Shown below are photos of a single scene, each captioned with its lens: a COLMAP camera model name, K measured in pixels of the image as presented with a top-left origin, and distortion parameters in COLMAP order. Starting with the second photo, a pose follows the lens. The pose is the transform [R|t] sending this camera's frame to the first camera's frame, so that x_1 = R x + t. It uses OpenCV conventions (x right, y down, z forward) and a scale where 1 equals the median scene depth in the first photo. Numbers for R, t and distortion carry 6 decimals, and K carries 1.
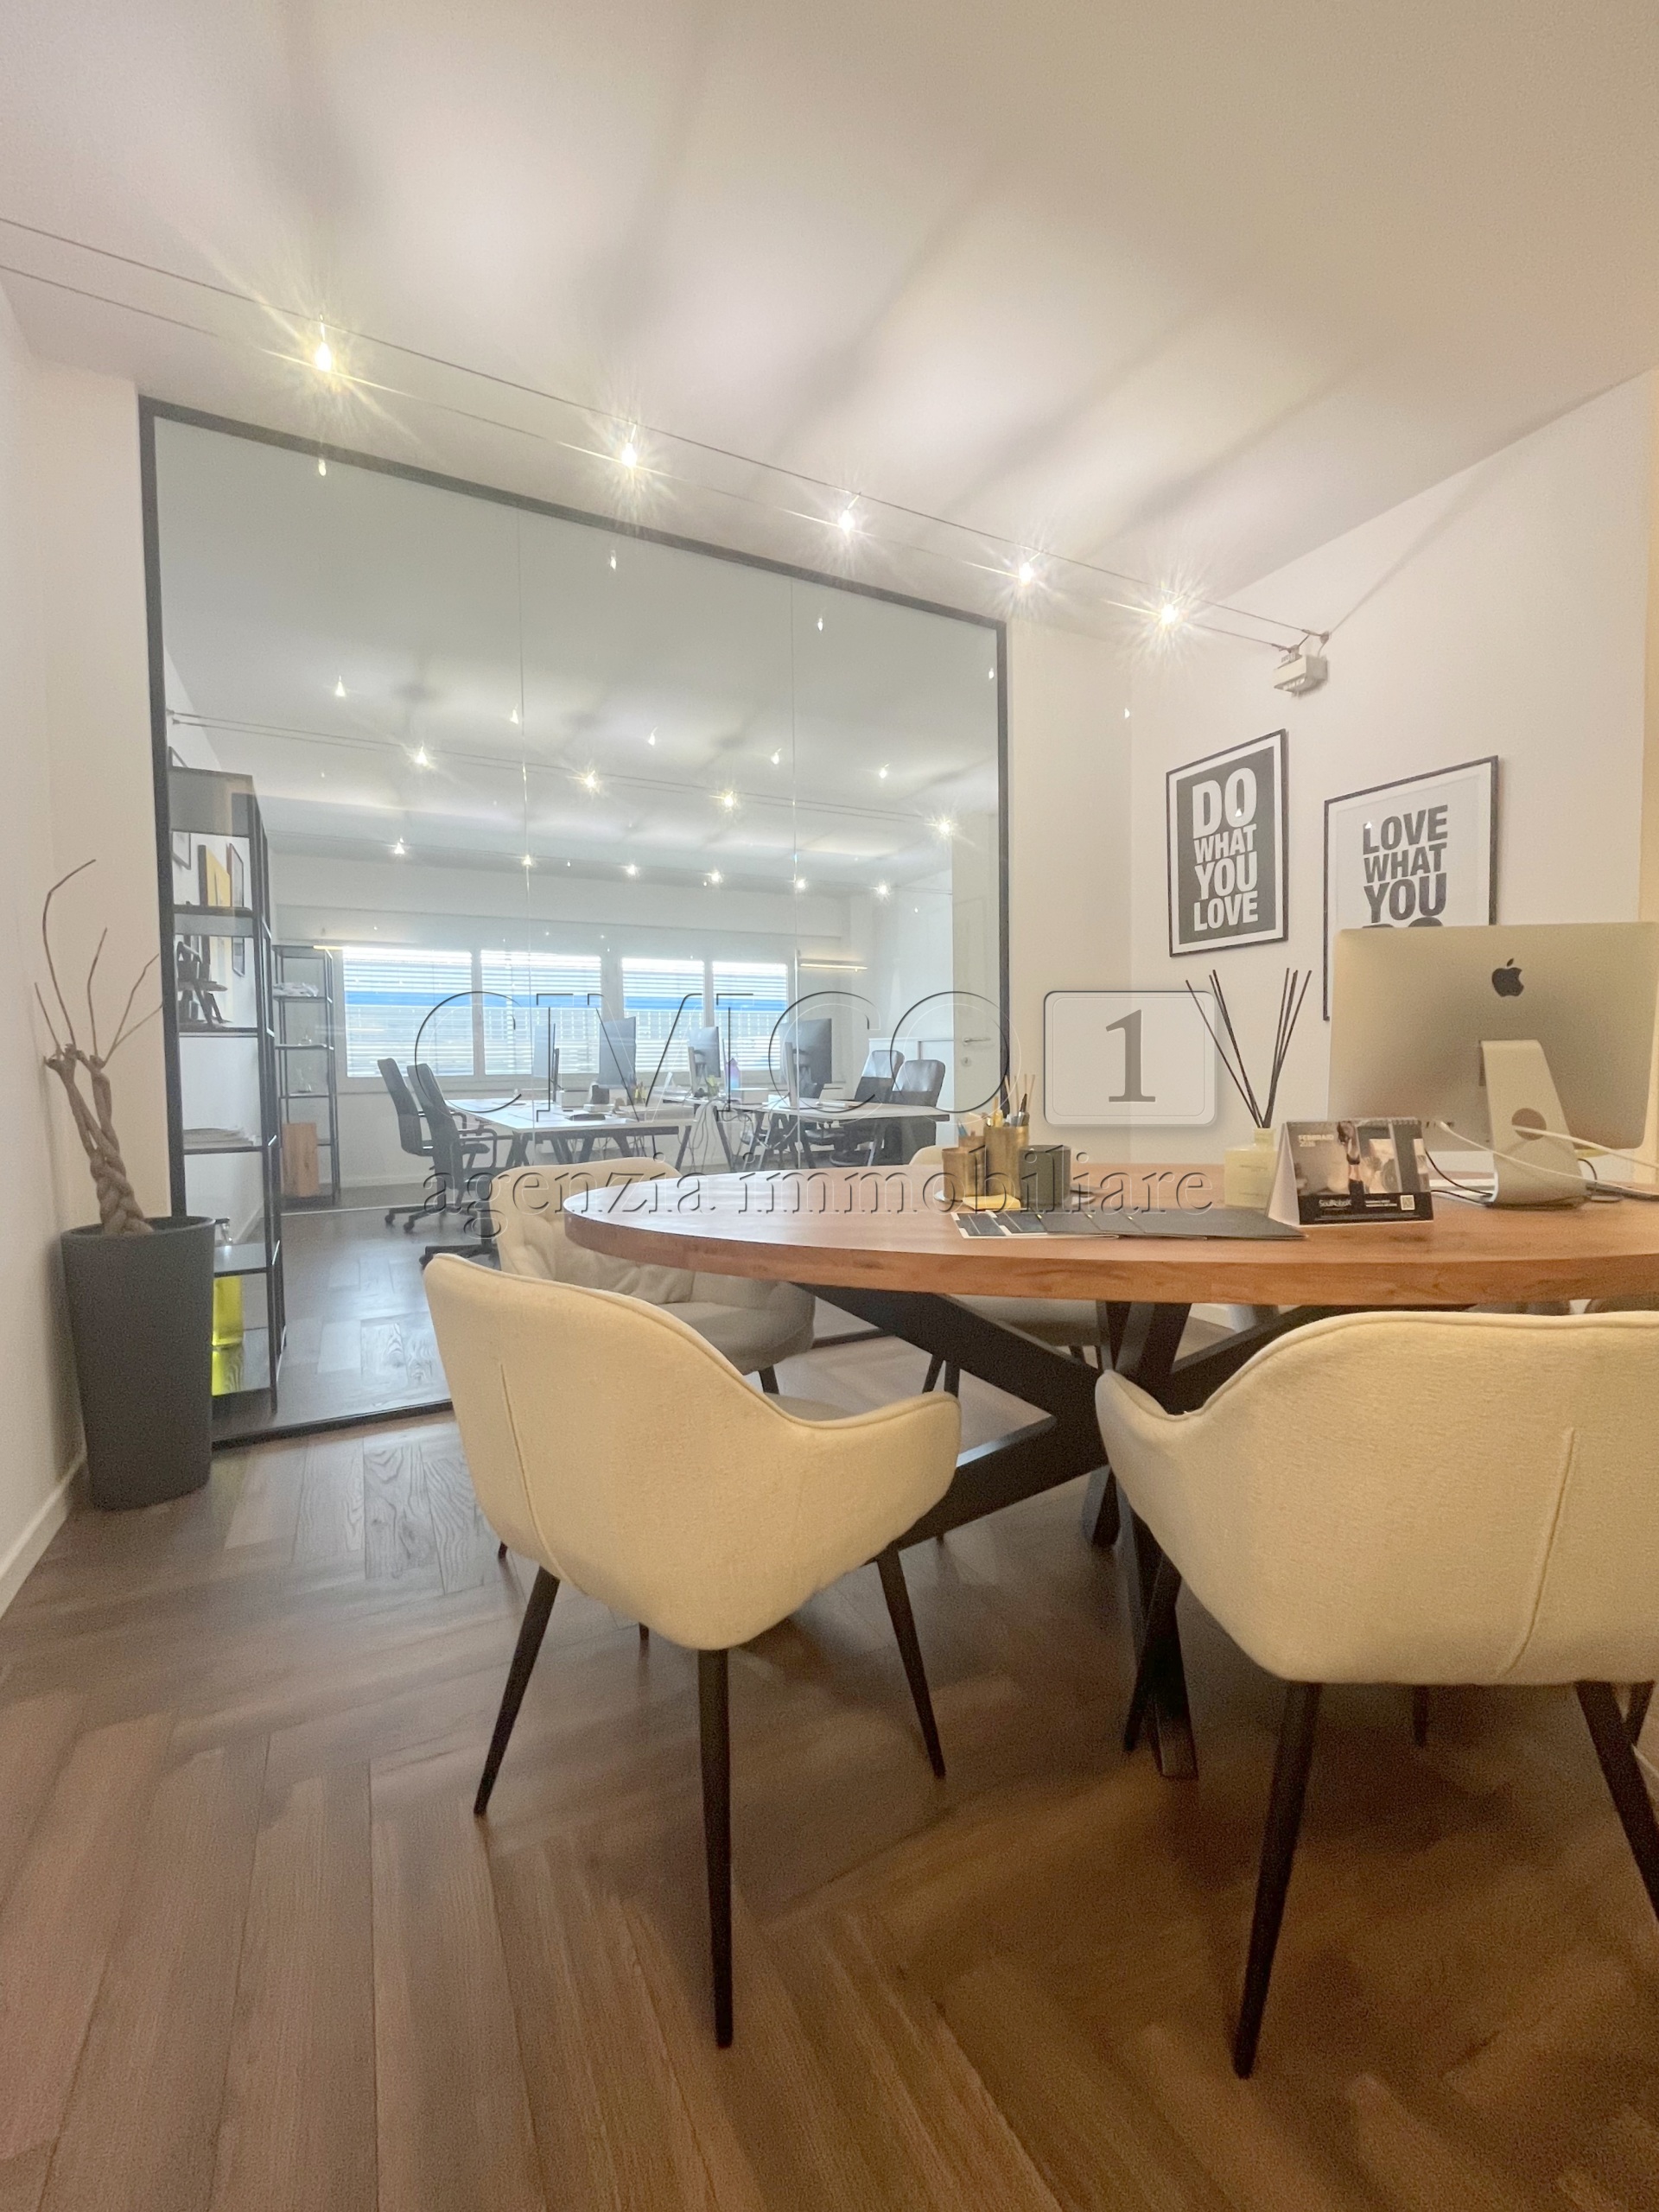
lens RADIAL K [[898.3, 0, 829.0], [0, 898.3, 1092.1], [0, 0, 1]] dist [-0.003213, -0.000025]
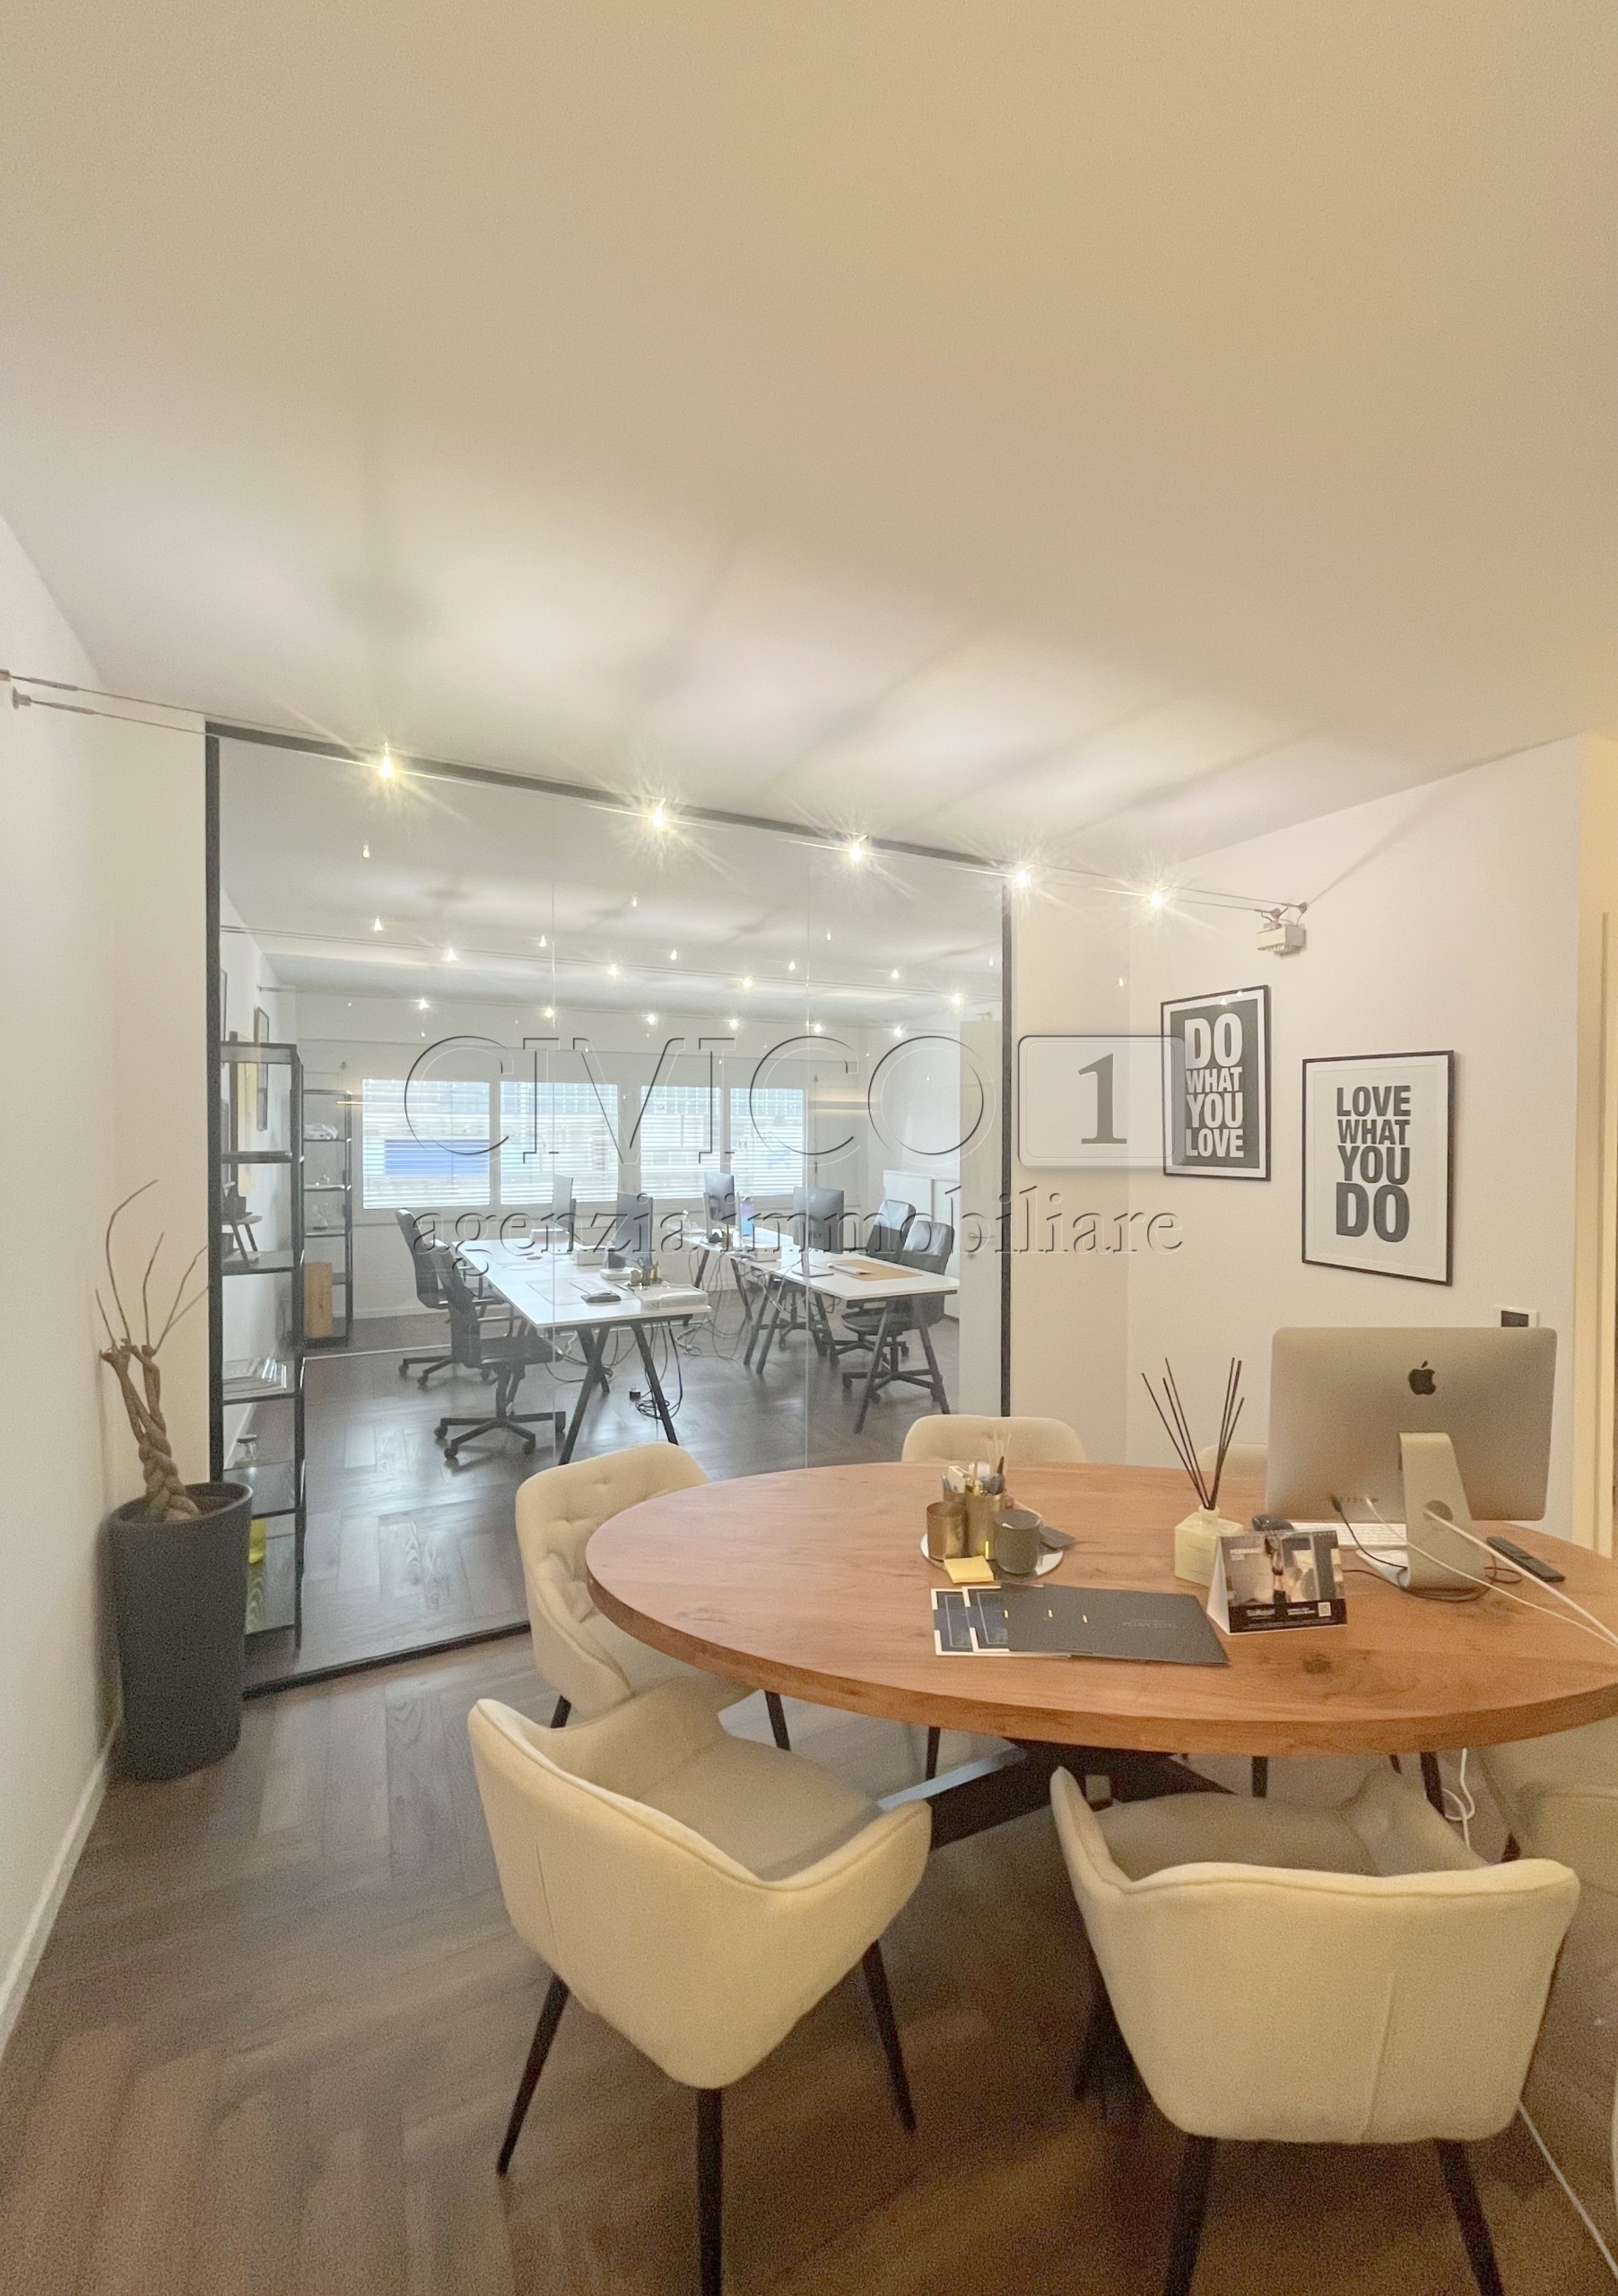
lens RADIAL K [[910.1, 0, 860.3], [0, 910.1, 1142.8], [0, 0, 1]] dist [-0.003623, -0.000535]
pose [[0.999794, 0.014827, 0.013897, 0.009582], [-0.014410, 0.999458, -0.029586, -0.160065], [-0.014328, 0.029380, 0.999466, -0.063545]]
